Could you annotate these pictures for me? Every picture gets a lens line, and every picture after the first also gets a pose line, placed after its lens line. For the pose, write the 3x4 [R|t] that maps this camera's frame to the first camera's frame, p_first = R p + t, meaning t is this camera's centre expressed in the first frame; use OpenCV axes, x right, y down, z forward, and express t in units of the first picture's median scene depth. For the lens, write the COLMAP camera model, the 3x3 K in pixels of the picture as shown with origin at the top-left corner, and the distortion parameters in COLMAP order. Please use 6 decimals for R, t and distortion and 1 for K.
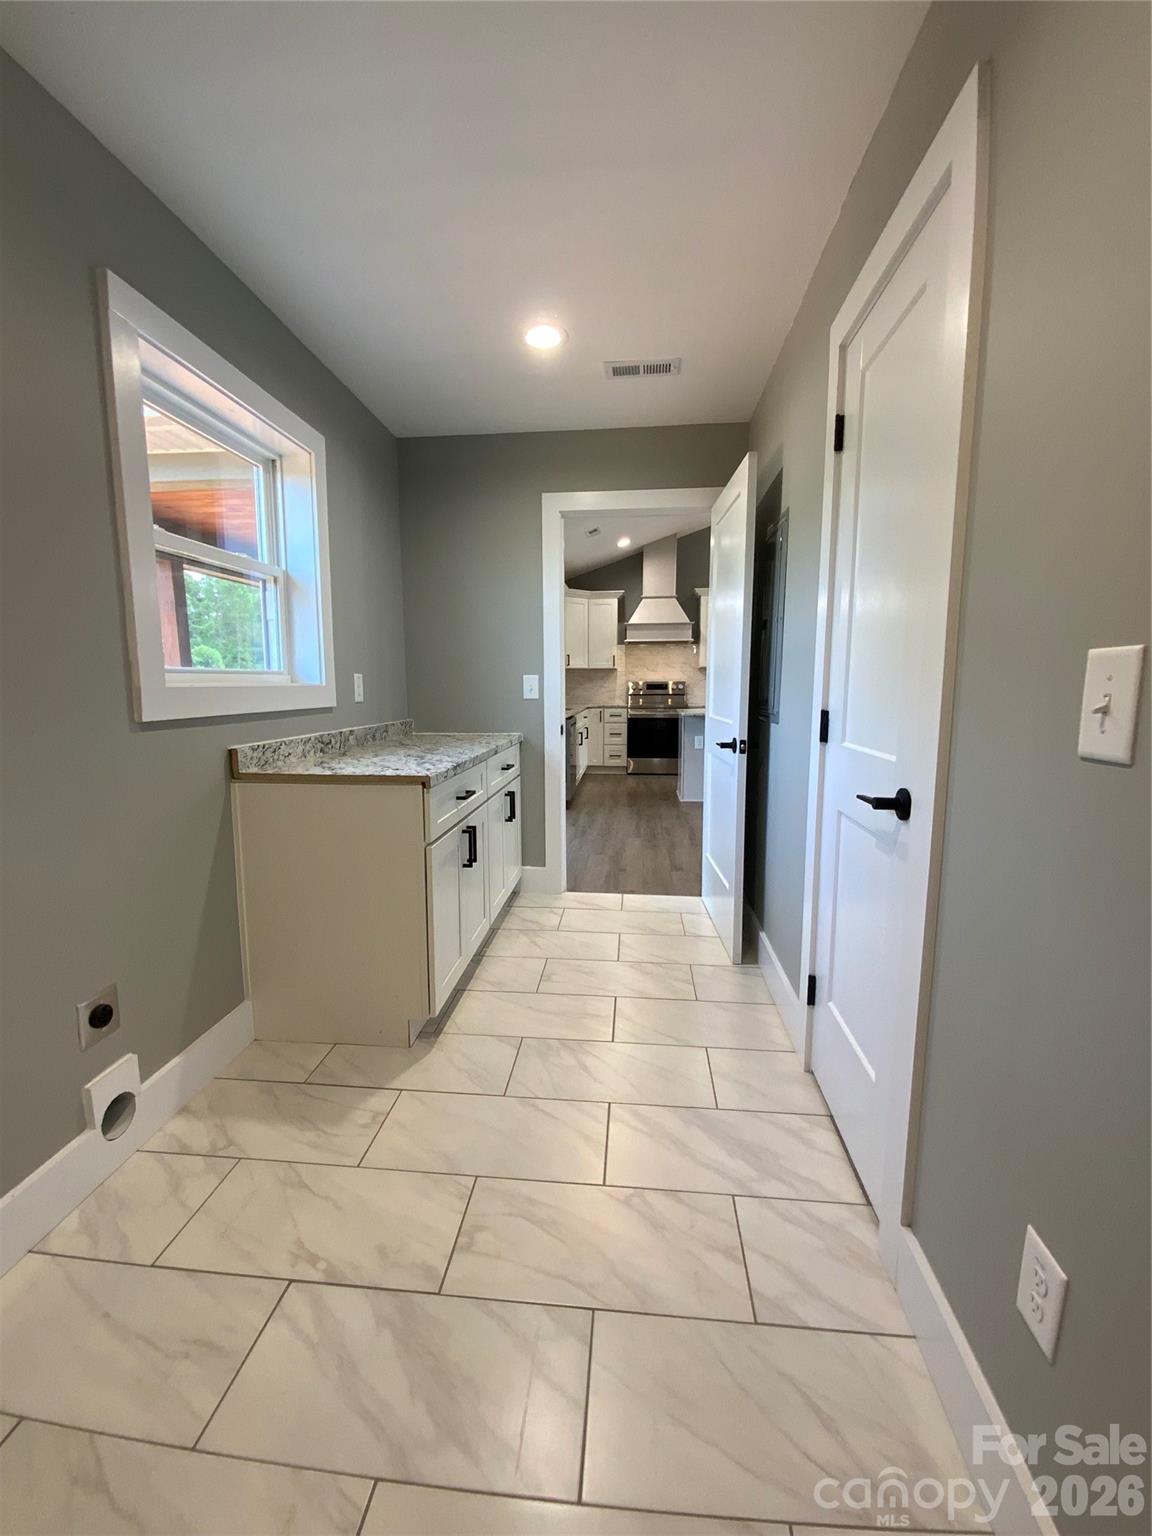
lens RADIAL K [[626.4, 0, 570.6], [0, 626.4, 767.7], [0, 0, 1]] dist [0.020063, -0.015724]
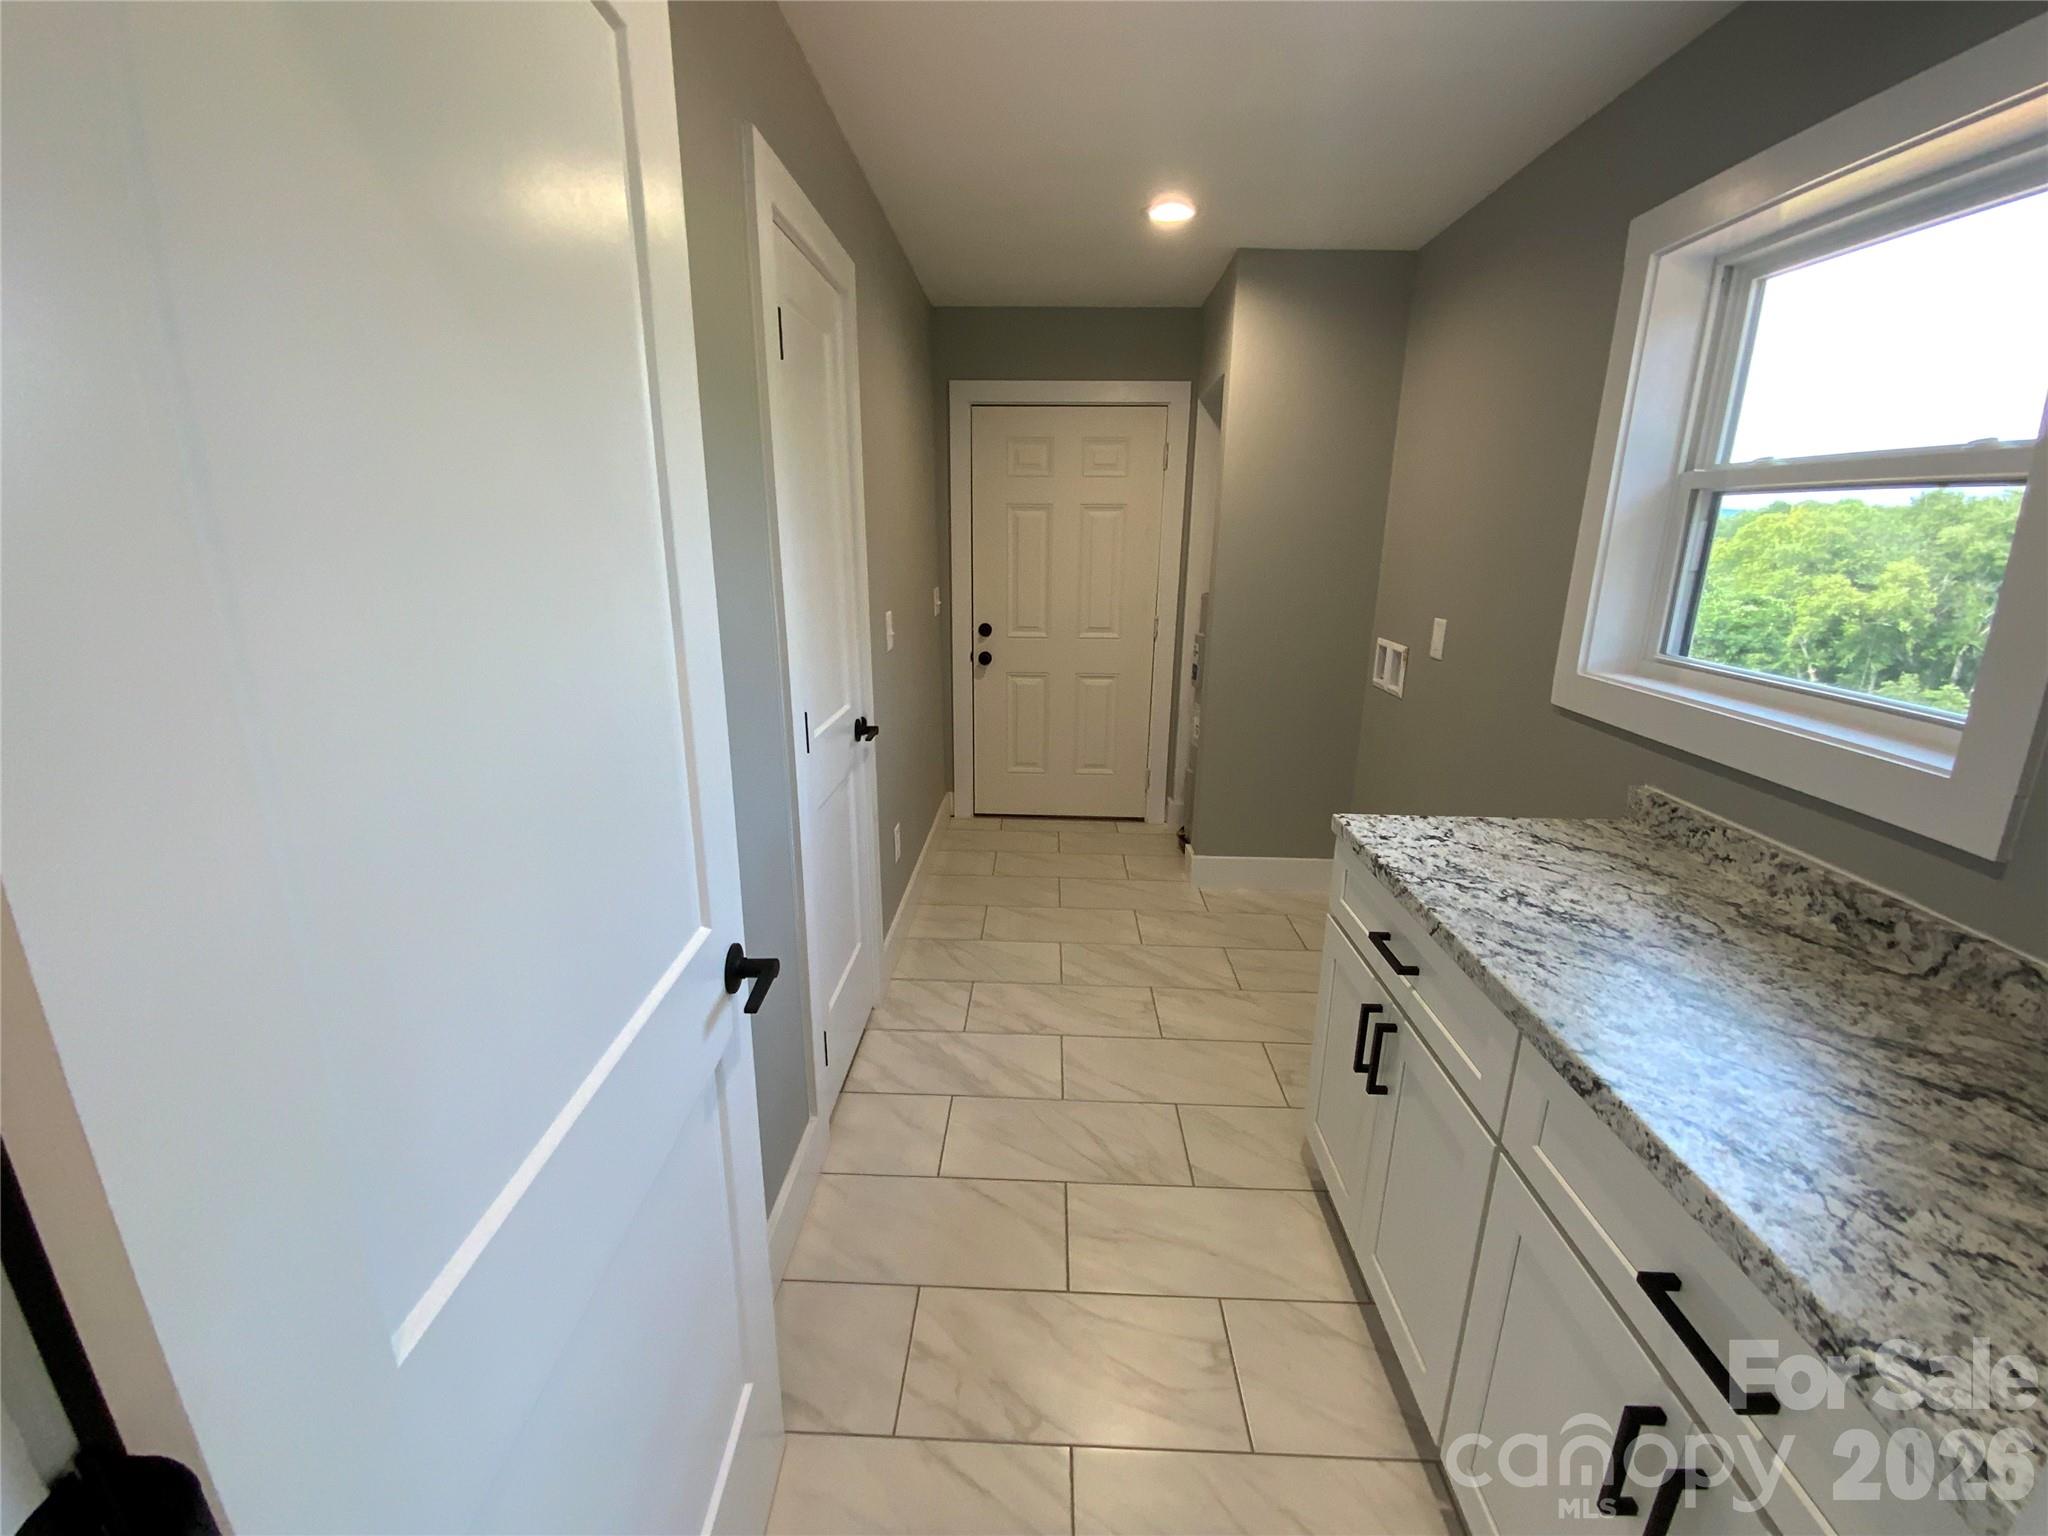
lens RADIAL K [[835.2, 0, 1023.1], [0, 835.2, 765.1], [0, 0, 1]] dist [0.020063, -0.015724]
pose [[-0.997202, 0.016494, -0.072909, 0.167880], [-0.013774, 0.918107, 0.396092, -0.362084], [0.073472, 0.395988, -0.915311, 1.605312]]
